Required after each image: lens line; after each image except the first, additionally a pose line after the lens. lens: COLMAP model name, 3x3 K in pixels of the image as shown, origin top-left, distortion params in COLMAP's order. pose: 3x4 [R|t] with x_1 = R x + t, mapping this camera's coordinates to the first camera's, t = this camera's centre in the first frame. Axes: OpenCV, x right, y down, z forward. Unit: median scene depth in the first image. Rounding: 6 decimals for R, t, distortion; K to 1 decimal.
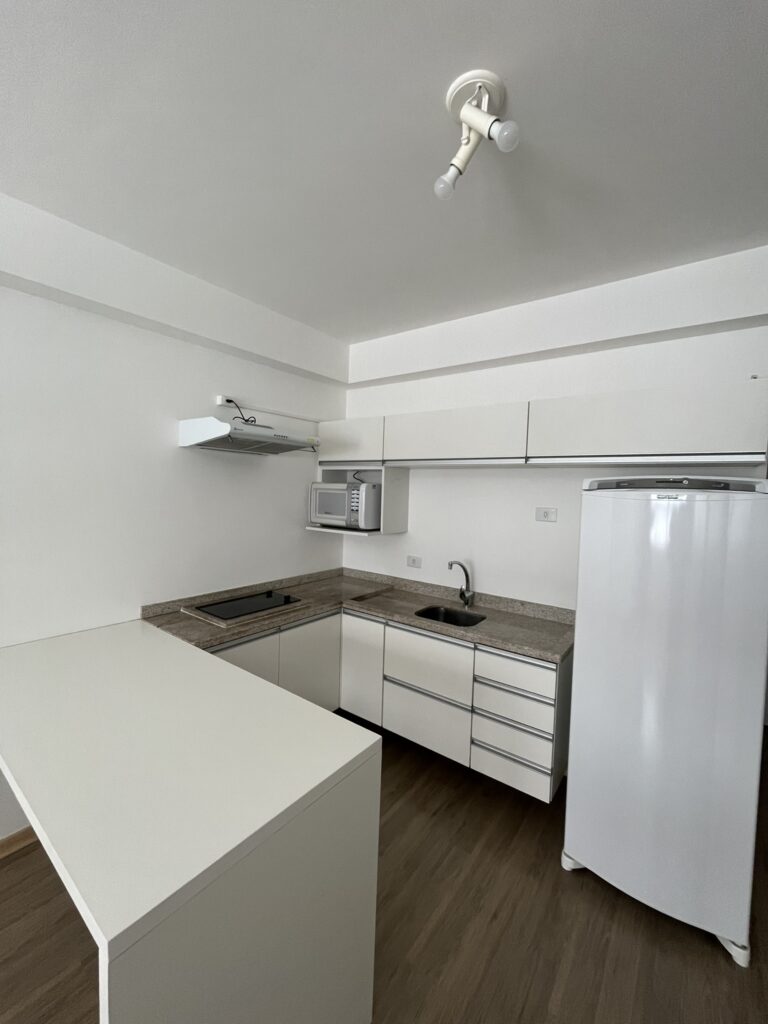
lens RADIAL K [[416.4, 0, 389.6], [0, 416.4, 509.1], [0, 0, 1]] dist [-0.001674, -0.000129]
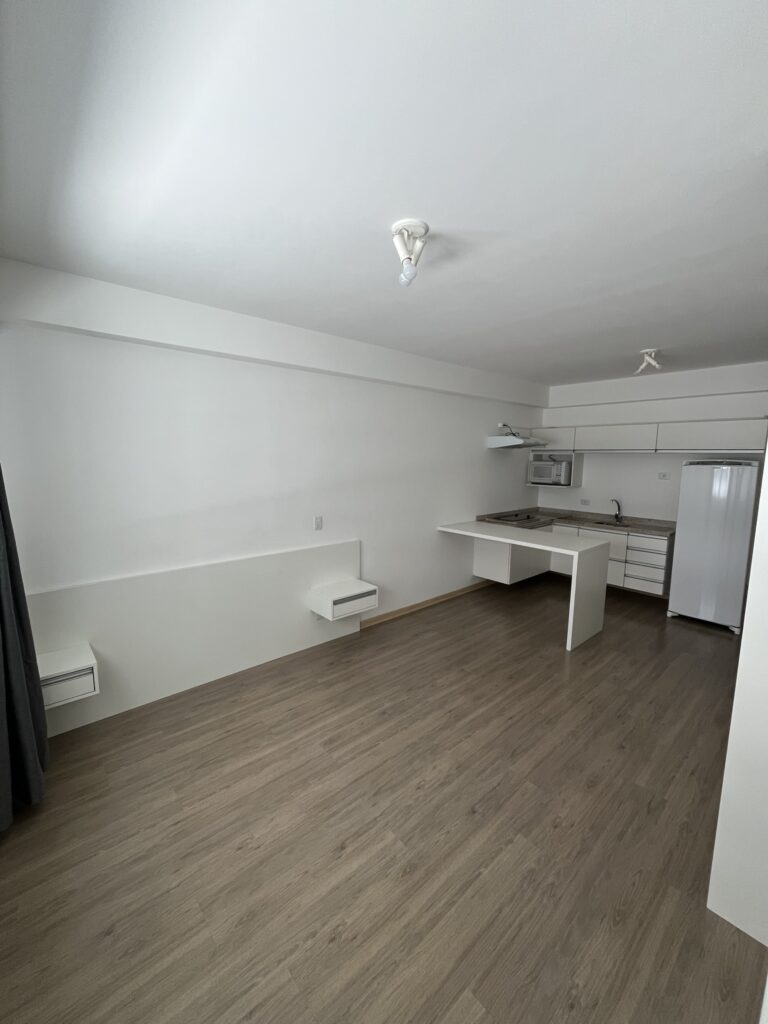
lens RADIAL K [[416.4, 0, 389.6], [0, 416.4, 509.1], [0, 0, 1]] dist [-0.001674, -0.000129]
pose [[0.979861, 0.005880, -0.199593, -0.537060], [0.009369, 0.997111, 0.075374, 0.008224], [0.199459, -0.075726, 0.976976, -1.279821]]
